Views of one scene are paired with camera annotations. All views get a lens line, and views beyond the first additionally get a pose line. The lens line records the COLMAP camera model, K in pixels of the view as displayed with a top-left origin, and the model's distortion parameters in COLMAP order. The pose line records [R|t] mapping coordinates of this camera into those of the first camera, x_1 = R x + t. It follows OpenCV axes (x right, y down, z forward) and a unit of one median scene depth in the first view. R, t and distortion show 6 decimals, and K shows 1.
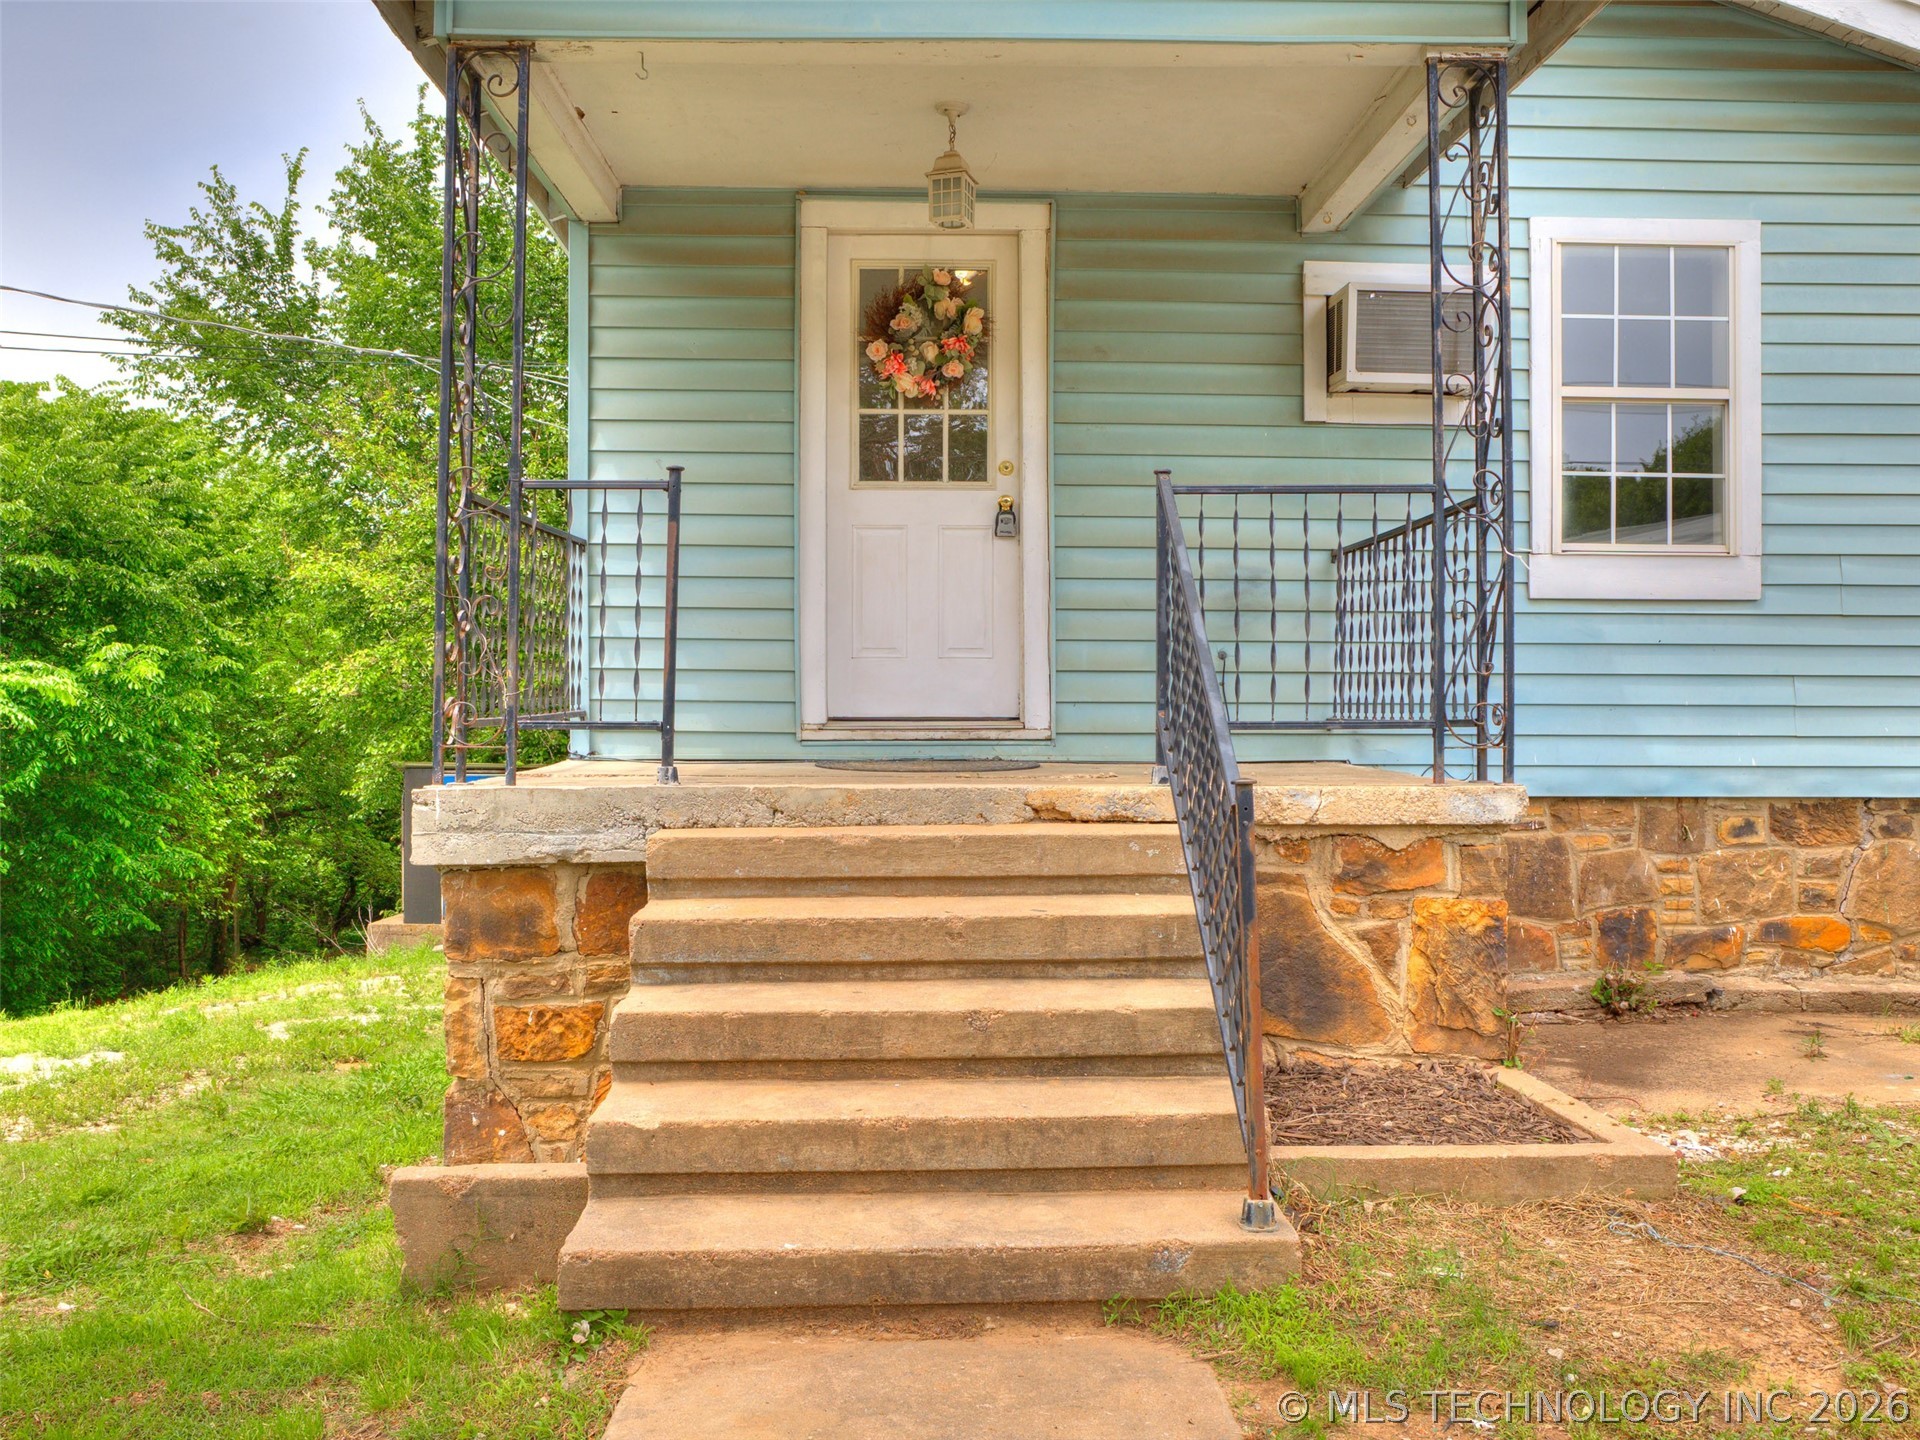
lens RADIAL K [[1316.3, 0, 960.0], [0, 1316.3, 720.0], [0, 0, 1]] dist [-0.002966, 0.001513]
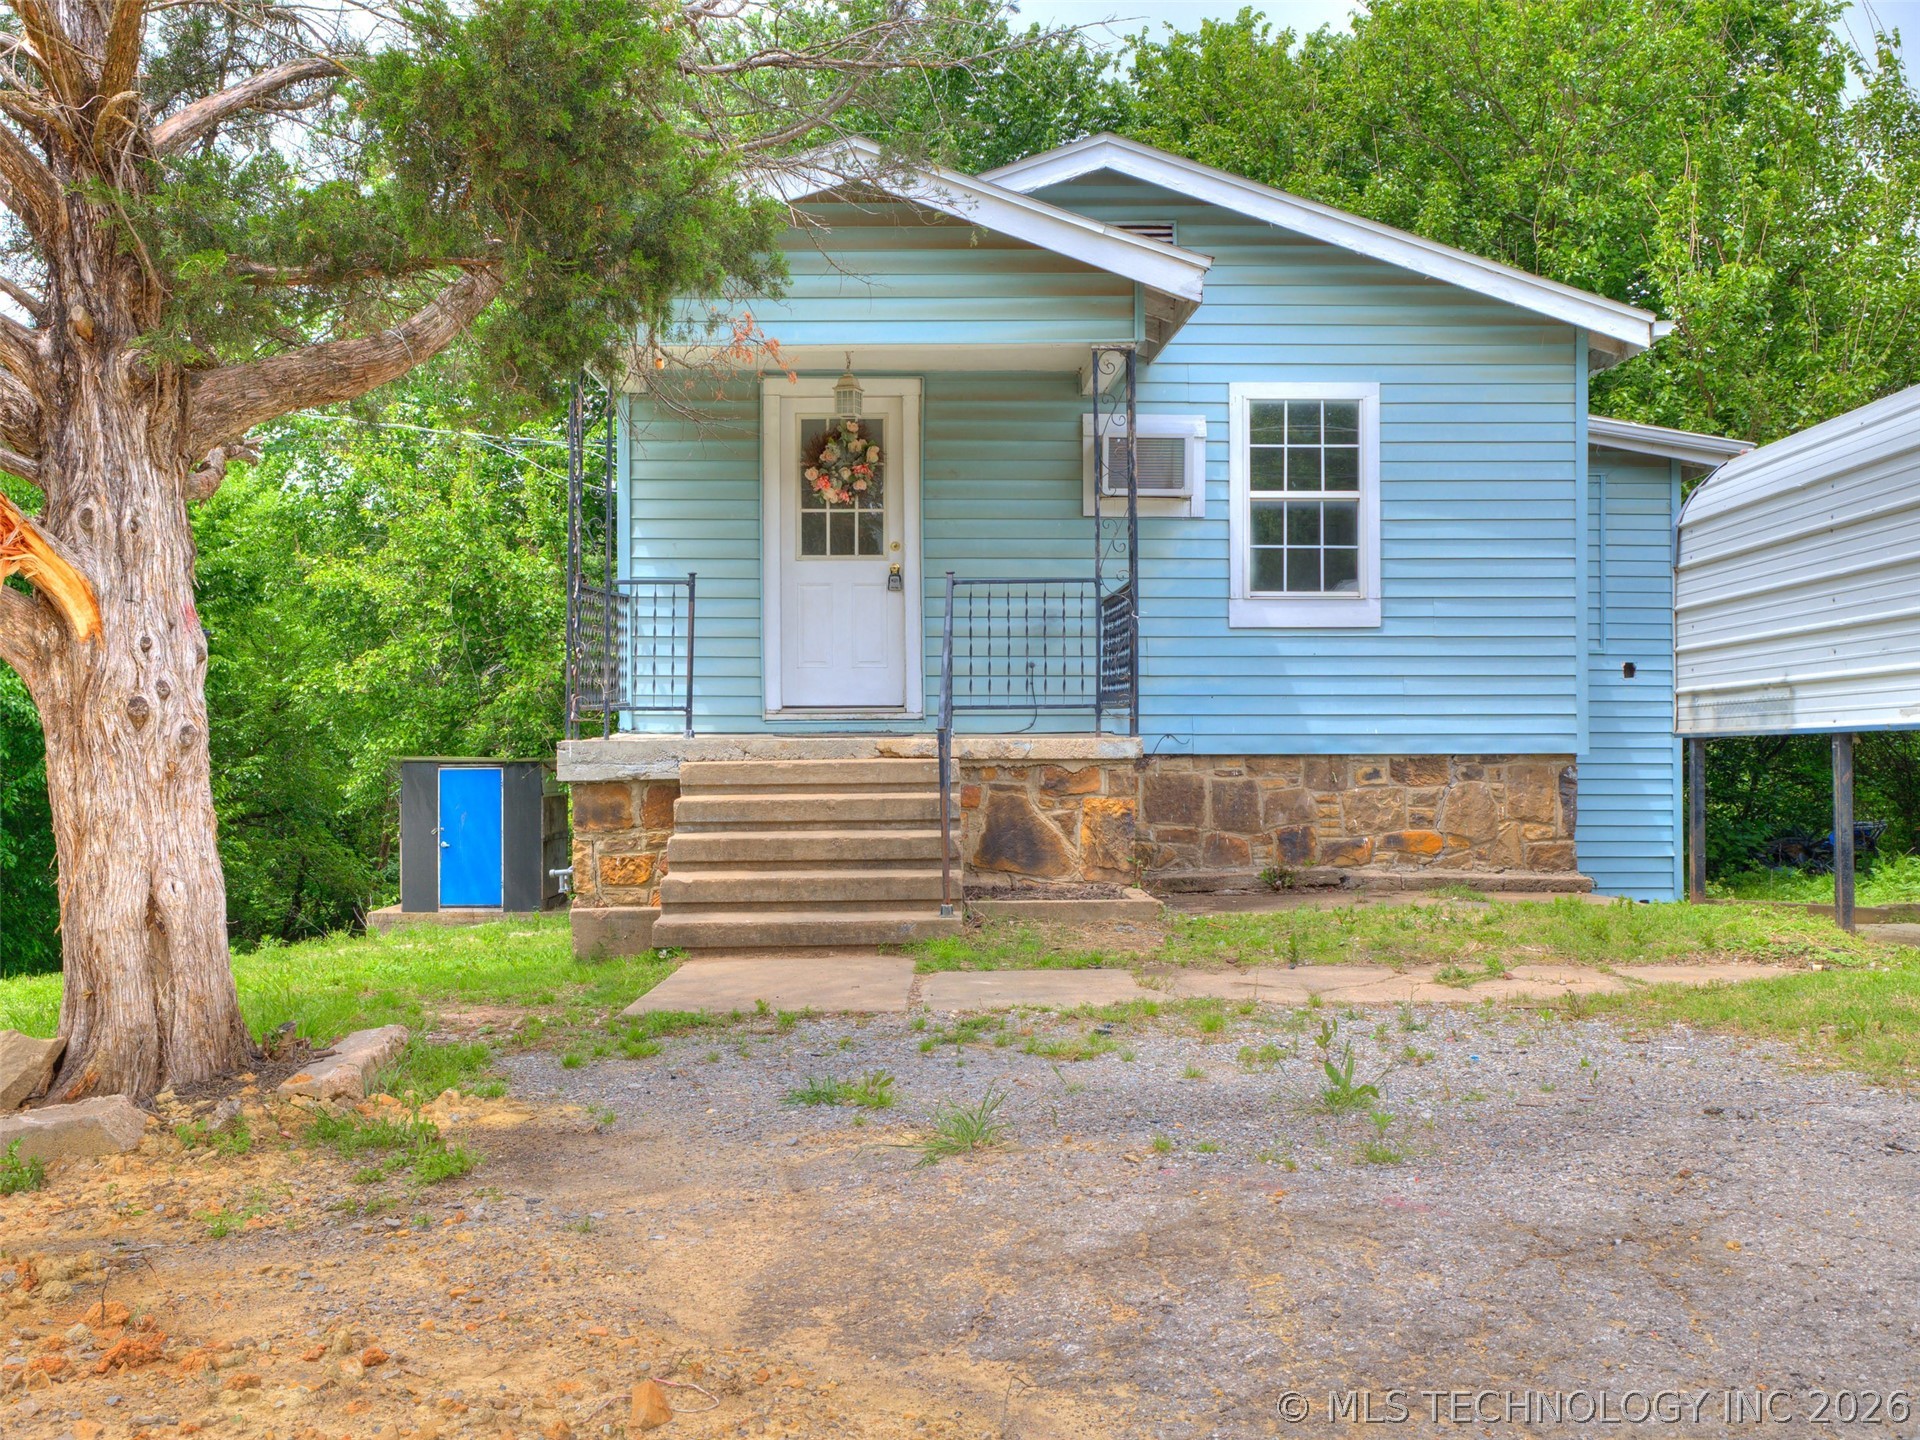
lens RADIAL K [[1592.6, 0, 960.0], [0, 1592.6, 720.0], [0, 0, 1]] dist [0.045199, -0.001645]
pose [[0.999786, -0.005004, -0.020068, 0.151785], [0.005025, 0.999987, 0.001025, 0.014246], [0.020063, -0.001126, 0.999798, -0.910572]]
